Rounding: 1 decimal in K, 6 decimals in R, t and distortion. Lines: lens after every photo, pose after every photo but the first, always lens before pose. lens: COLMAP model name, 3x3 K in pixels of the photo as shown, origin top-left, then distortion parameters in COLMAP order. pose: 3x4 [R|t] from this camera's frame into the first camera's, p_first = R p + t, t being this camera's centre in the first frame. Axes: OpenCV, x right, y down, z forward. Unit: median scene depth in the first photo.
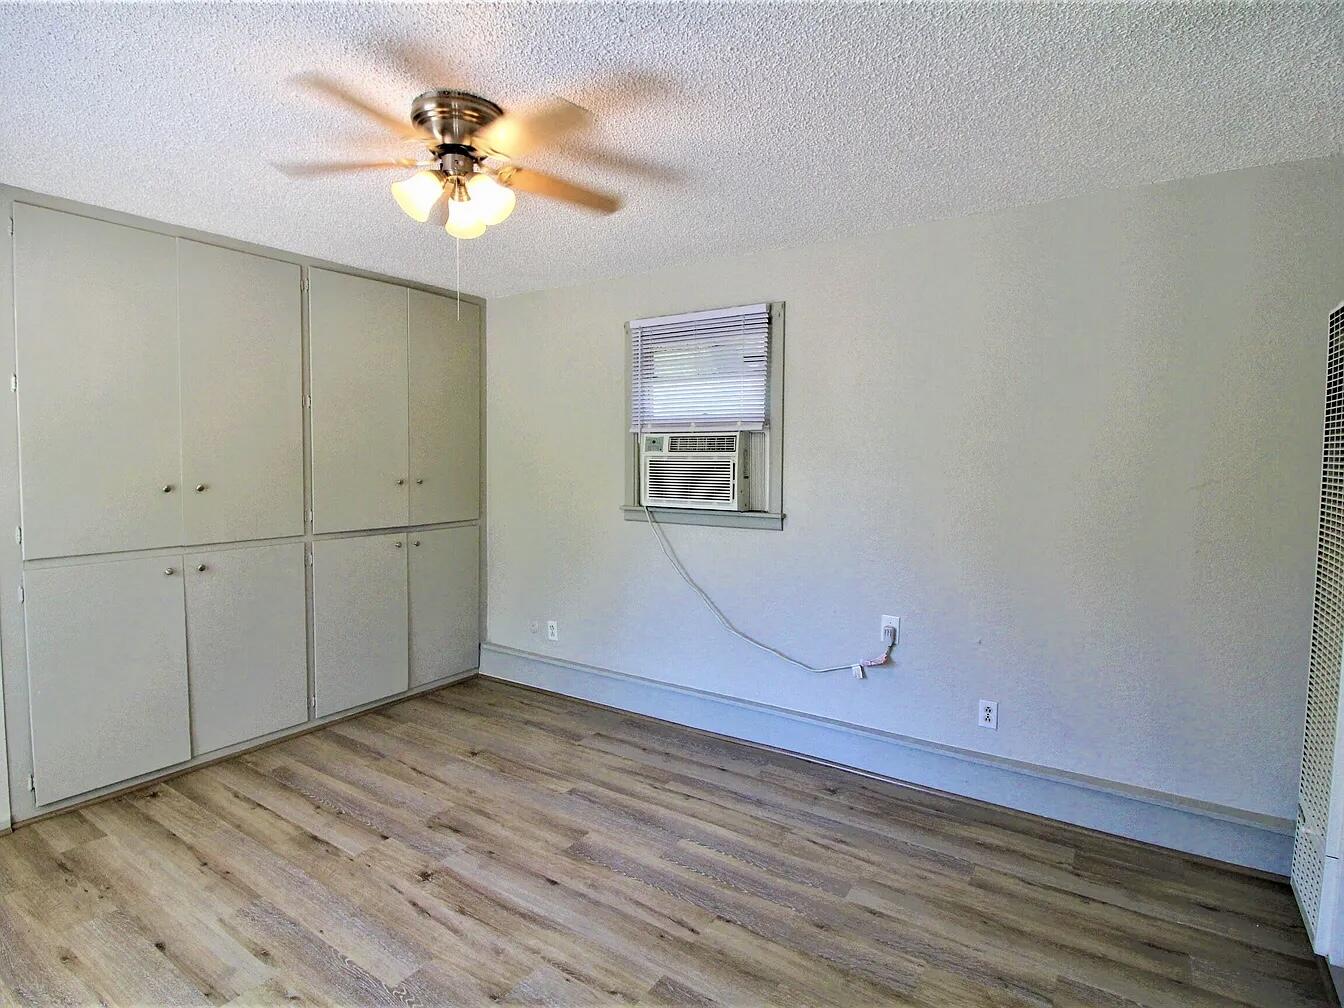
lens RADIAL K [[706.6, 0, 667.8], [0, 706.6, 494.5], [0, 0, 1]] dist [0.003407, -0.016759]
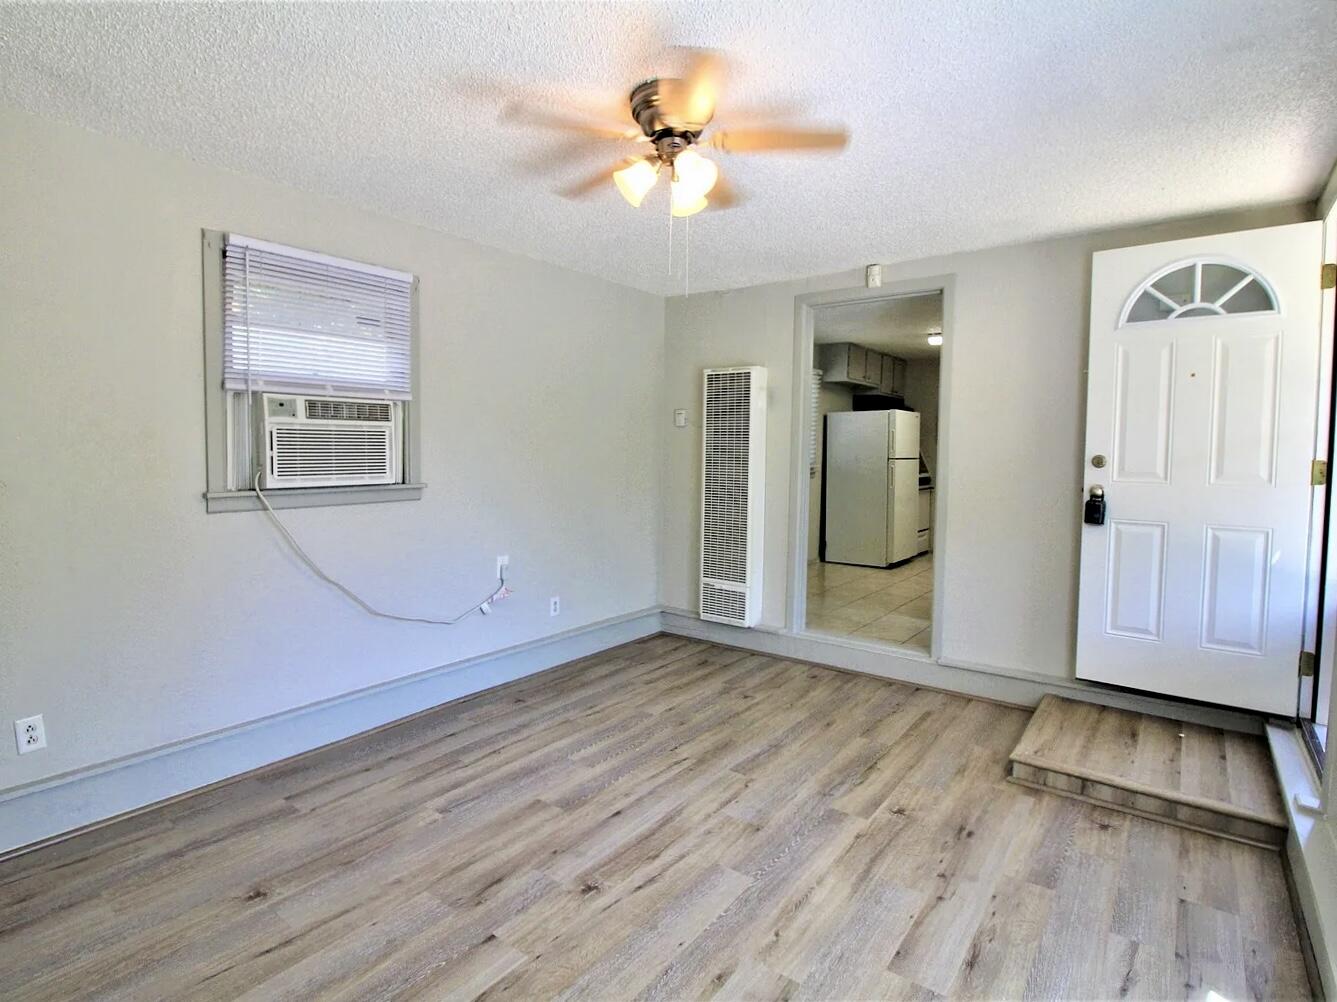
lens RADIAL K [[702.9, 0, 664.3], [0, 702.9, 491.6], [0, 0, 1]] dist [0.003407, -0.016759]
pose [[0.041732, -0.064629, 0.997036, -0.975485], [0.046993, 0.996928, 0.062655, -0.009789], [-0.998023, 0.044239, 0.044641, 0.689966]]
